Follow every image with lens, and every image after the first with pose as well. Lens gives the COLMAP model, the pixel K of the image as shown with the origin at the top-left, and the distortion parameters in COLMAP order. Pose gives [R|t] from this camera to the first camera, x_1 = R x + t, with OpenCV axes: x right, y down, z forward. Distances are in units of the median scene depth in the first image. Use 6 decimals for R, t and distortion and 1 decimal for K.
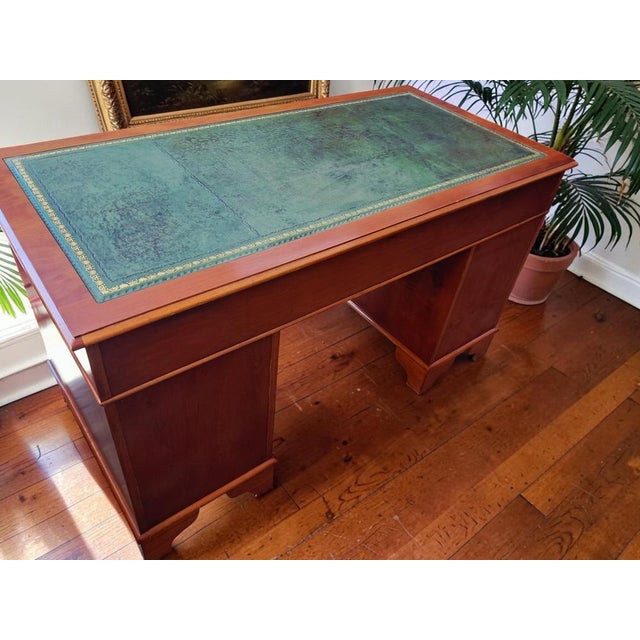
lens RADIAL K [[508.2, 0, 320.2], [0, 508.2, 318.3], [0, 0, 1]] dist [0.016859, -0.050668]
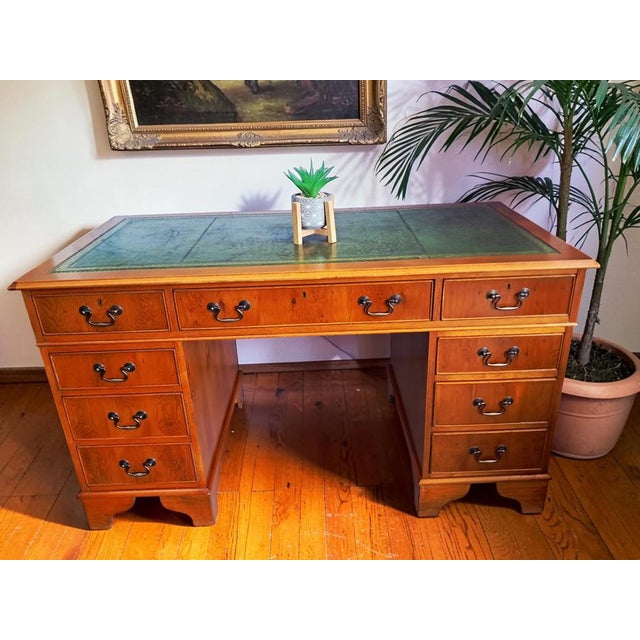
lens RADIAL K [[508.2, 0, 319.3], [0, 508.2, 314.2], [0, 0, 1]] dist [0.016859, -0.050668]
pose [[-0.792646, -0.311440, 0.524135, -0.800580], [0.370238, 0.437139, 0.819655, -1.322727], [-0.484393, 0.843751, -0.231189, 1.569270]]
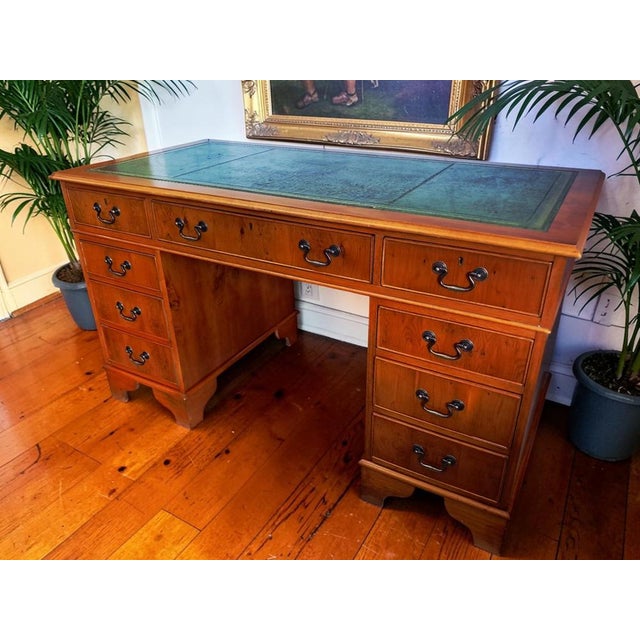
lens RADIAL K [[508.2, 0, 314.1], [0, 508.2, 324.9], [0, 0, 1]] dist [0.016859, -0.050668]
pose [[-0.375039, -0.522349, 0.765831, -1.148479], [0.599959, 0.493008, 0.630074, -0.945668], [-0.706679, 0.695770, 0.128491, 1.215009]]
